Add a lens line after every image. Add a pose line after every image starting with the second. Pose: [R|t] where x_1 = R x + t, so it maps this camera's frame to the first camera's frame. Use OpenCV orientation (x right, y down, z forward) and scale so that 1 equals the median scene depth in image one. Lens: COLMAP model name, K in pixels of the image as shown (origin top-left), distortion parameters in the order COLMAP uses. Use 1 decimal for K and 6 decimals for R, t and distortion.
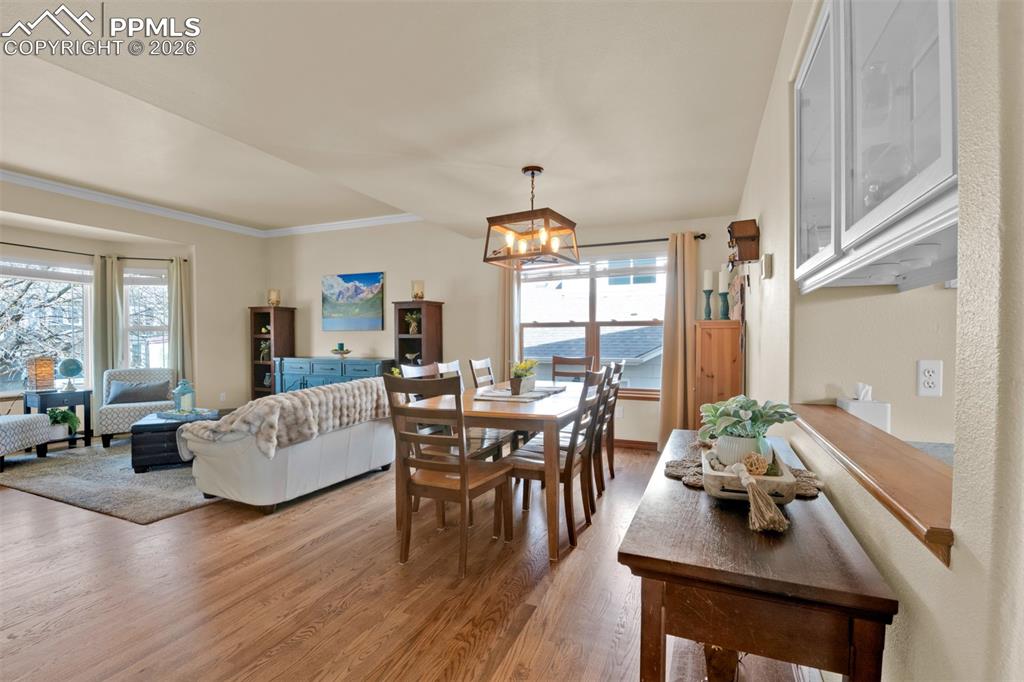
lens RADIAL K [[455.3, 0, 513.7], [0, 455.3, 353.9], [0, 0, 1]] dist [-0.025227, -0.000999]
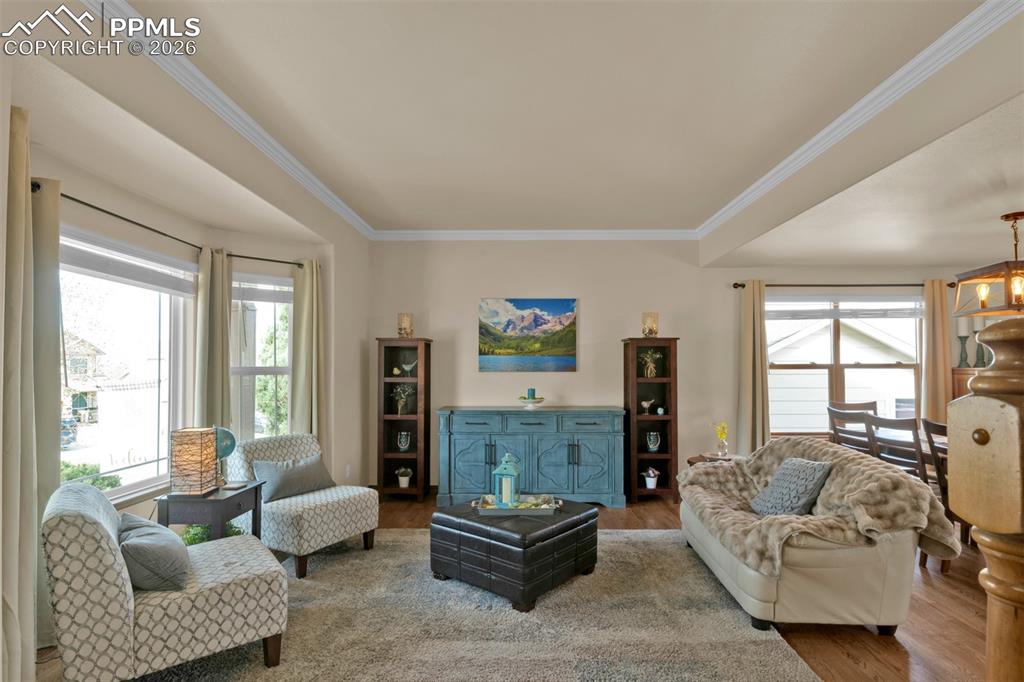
lens RADIAL K [[513.1, 0, 516.2], [0, 513.1, 360.7], [0, 0, 1]] dist [0.004809, -0.001049]
pose [[0.930770, 0.001524, 0.365602, -0.712460], [0.013599, 0.999155, -0.038785, -0.037022], [-0.365352, 0.041072, 0.929963, 0.198047]]
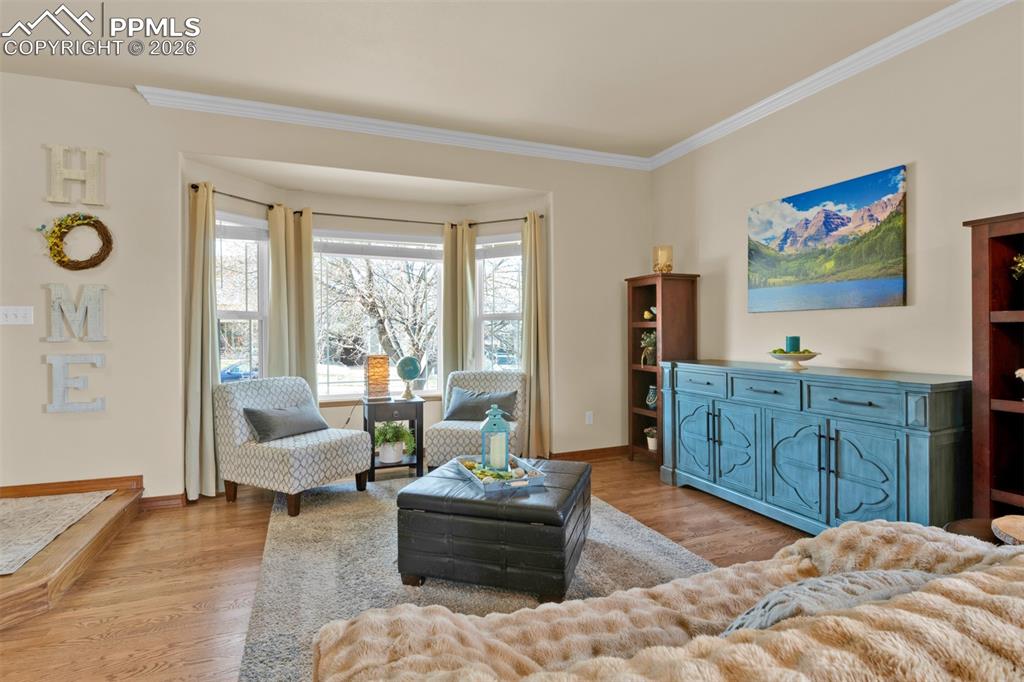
lens RADIAL K [[496.3, 0, 506.4], [0, 496.3, 333.3], [0, 0, 1]] dist [0.000069, -0.000926]
pose [[0.691223, -0.004610, -0.722627, -0.212113], [-0.015198, 0.999666, -0.020916, -0.011338], [0.722482, 0.025440, 0.690921, 0.423993]]
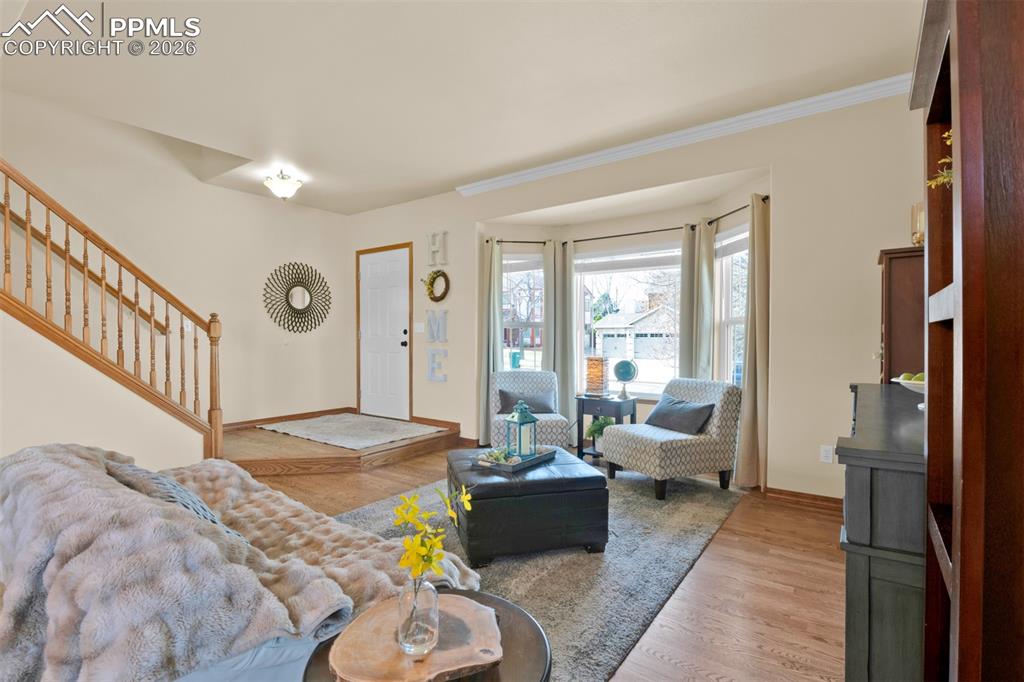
lens RADIAL K [[496.3, 0, 522.9], [0, 496.3, 339.1], [0, 0, 1]] dist [0.000069, -0.000926]
pose [[-0.250107, 0.000293, -0.968218, -0.042397], [-0.031691, 0.999462, 0.008488, -0.024581], [0.967699, 0.032807, -0.249963, 0.840746]]
